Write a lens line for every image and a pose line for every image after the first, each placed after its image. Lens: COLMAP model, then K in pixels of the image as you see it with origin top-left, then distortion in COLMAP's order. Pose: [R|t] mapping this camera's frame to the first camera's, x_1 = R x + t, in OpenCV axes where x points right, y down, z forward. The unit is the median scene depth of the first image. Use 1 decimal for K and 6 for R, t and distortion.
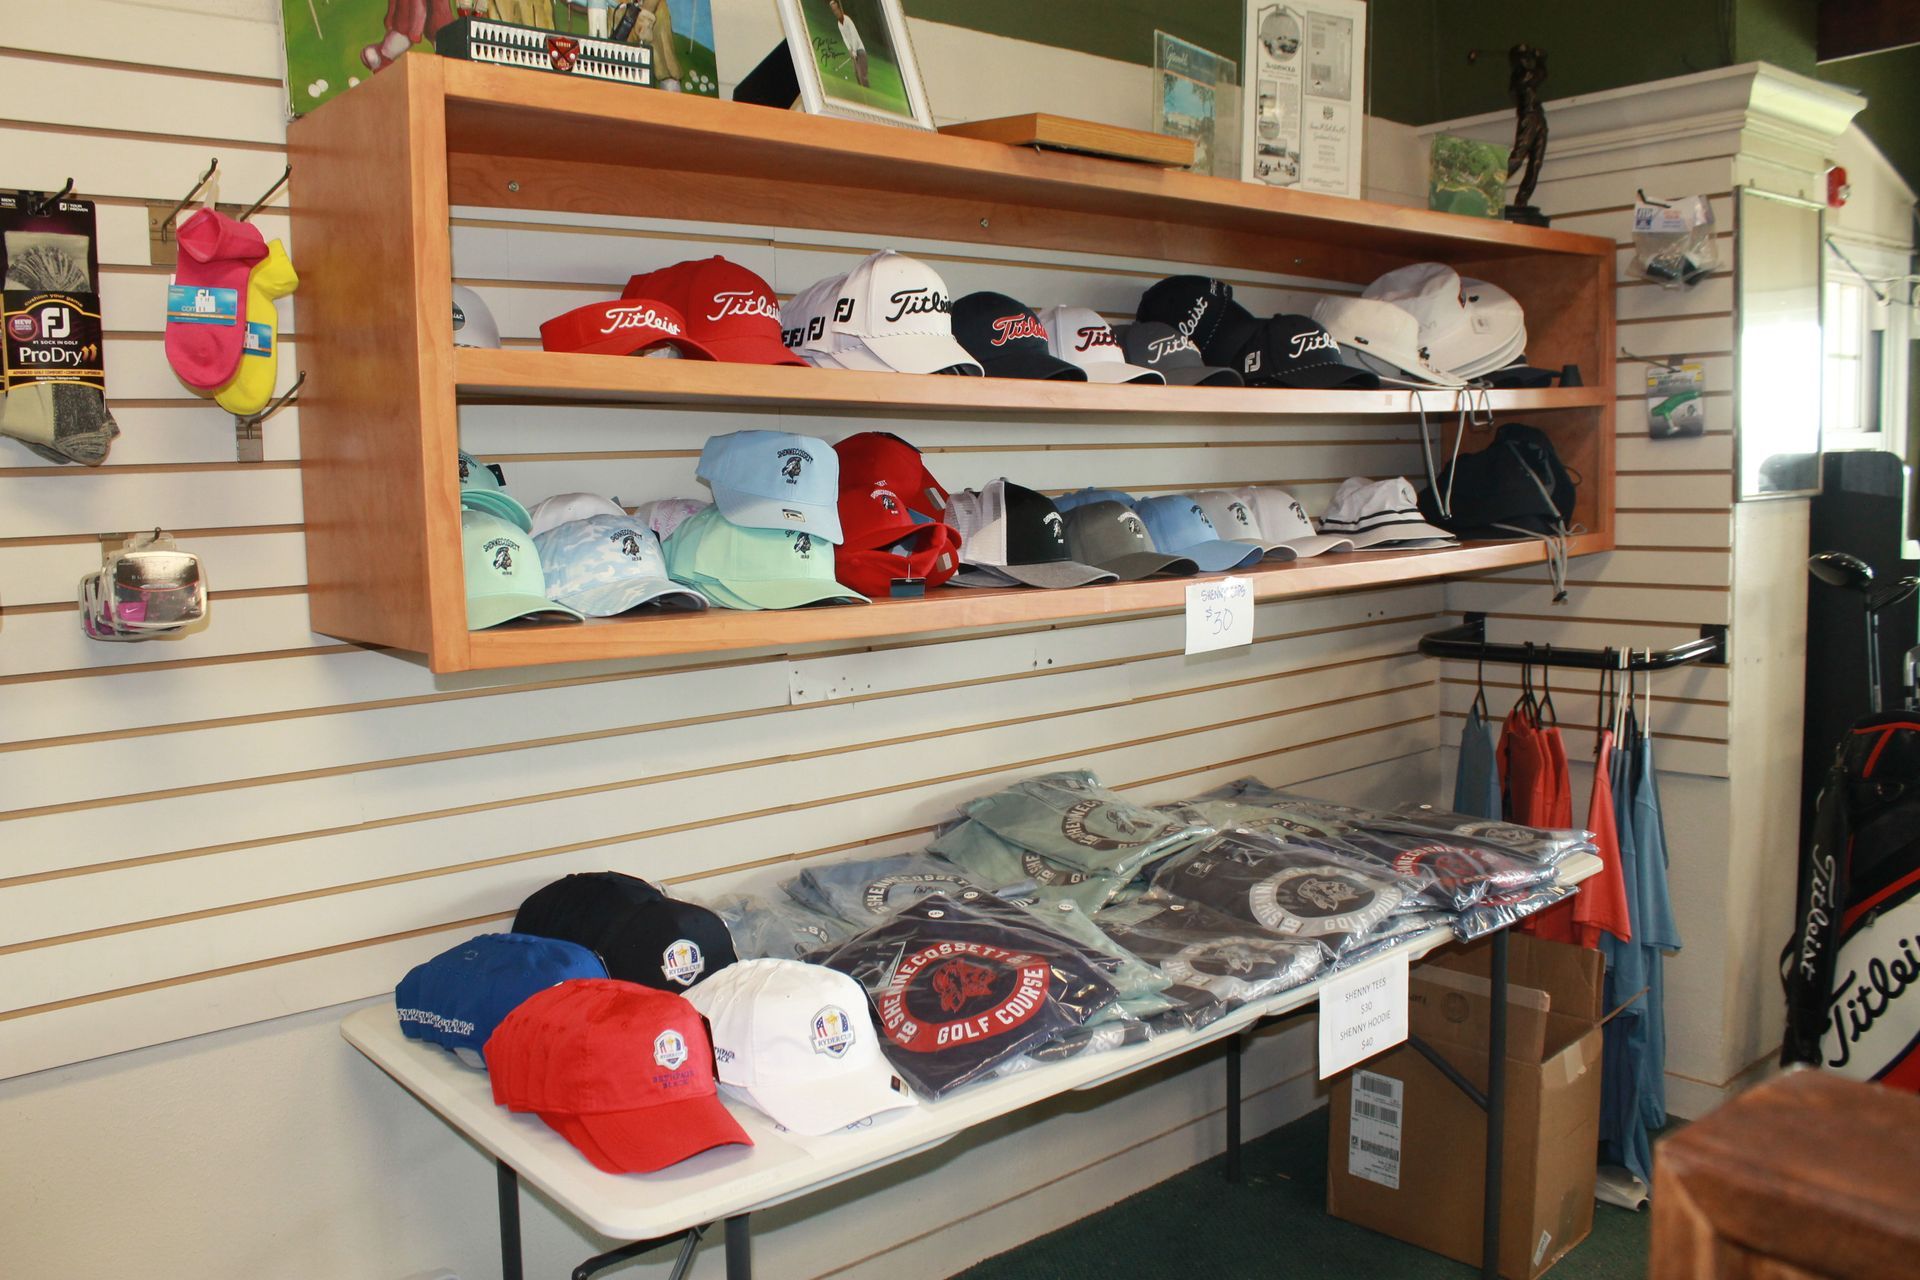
lens RADIAL K [[1601.5, 0, 959.1], [0, 1601.5, 637.1], [0, 0, 1]] dist [-0.119802, 0.029382]
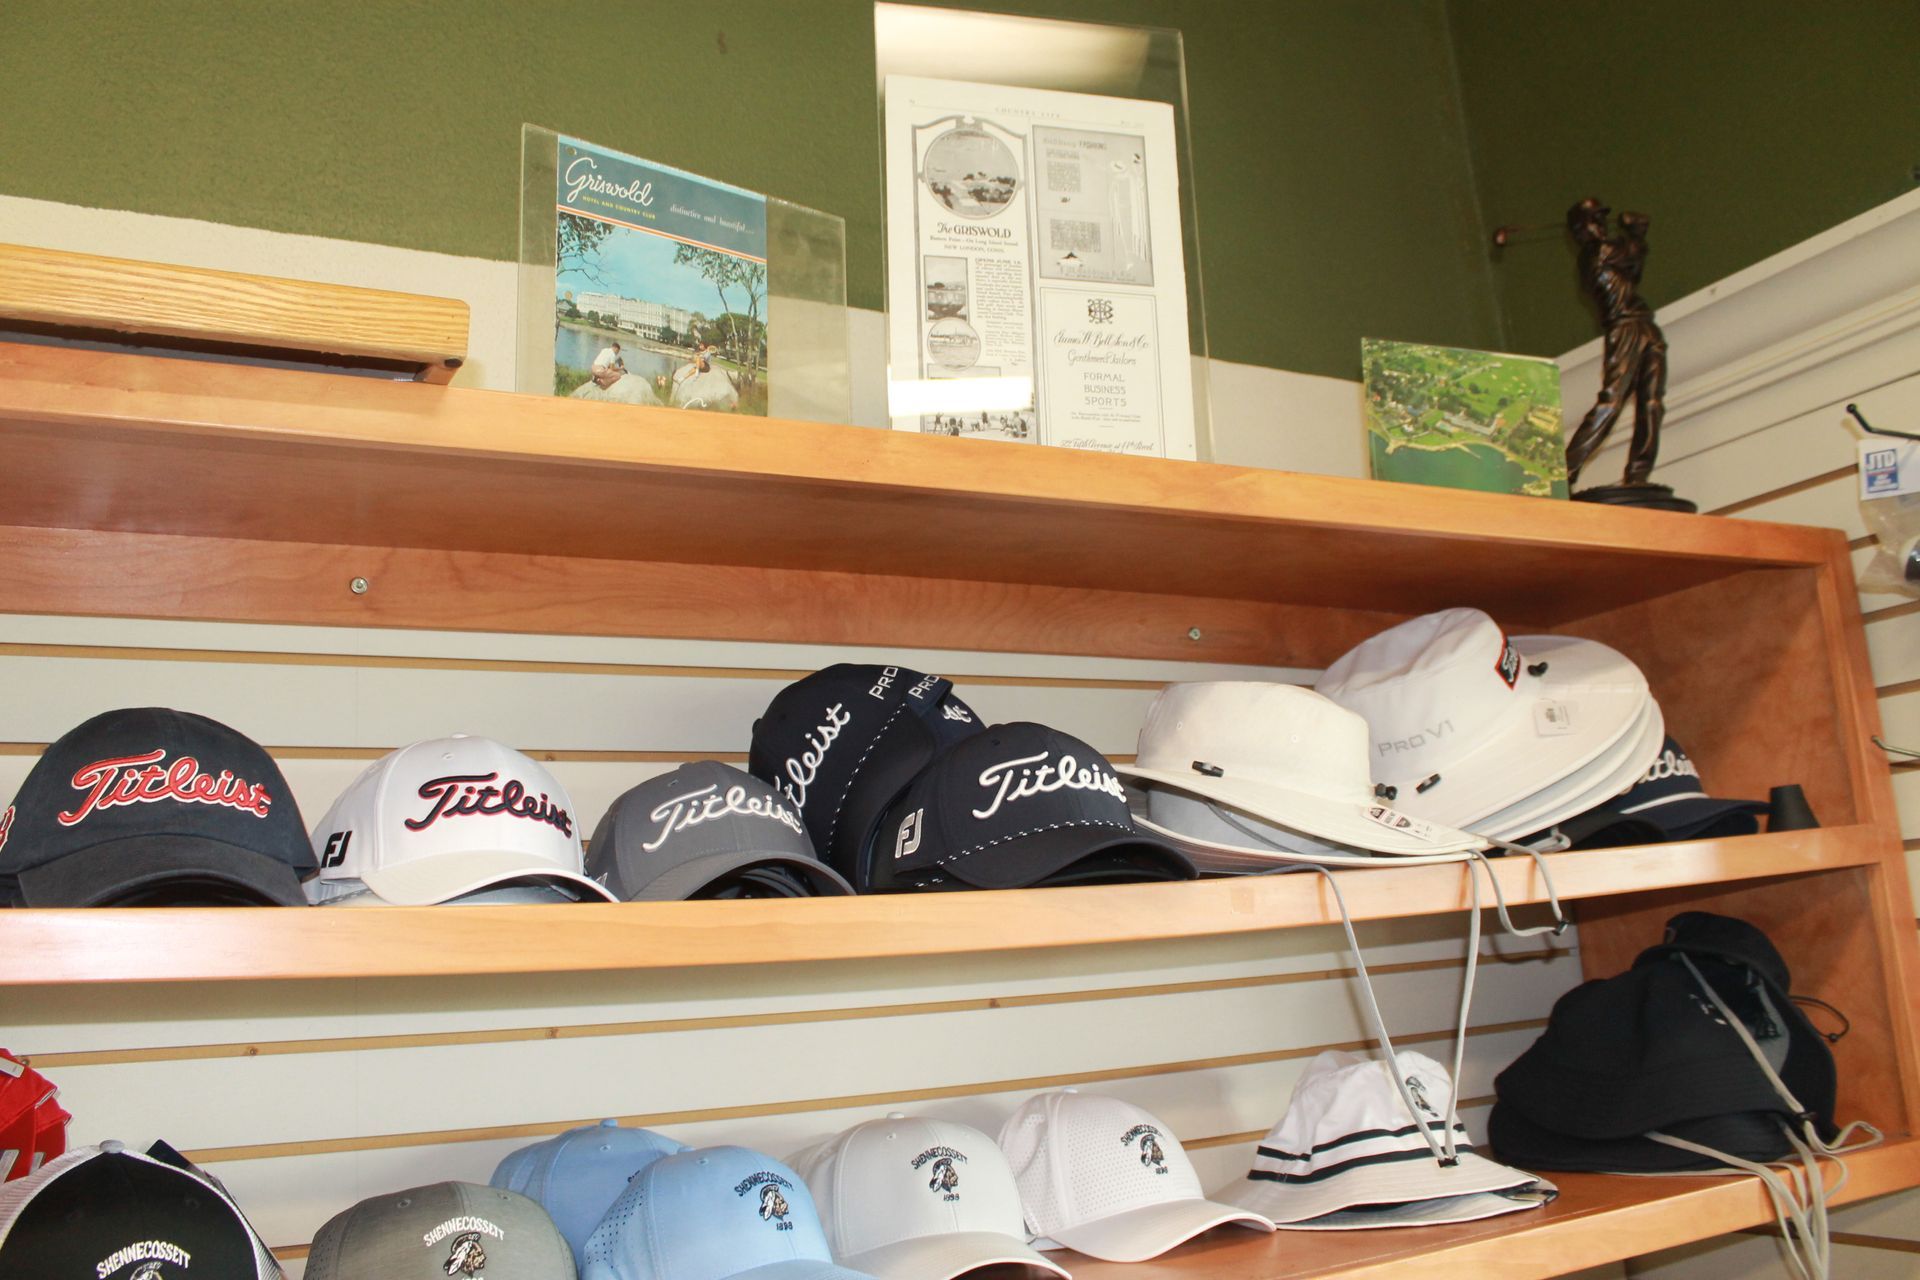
lens RADIAL K [[1611.8, 0, 950.3], [0, 1611.8, 623.2], [0, 0, 1]] dist [-0.166849, 0.144800]
pose [[0.971075, -0.084711, -0.223242, 0.265175], [0.011879, 0.950933, -0.309168, -0.080142], [0.238478, 0.297573, 0.924434, 0.506481]]
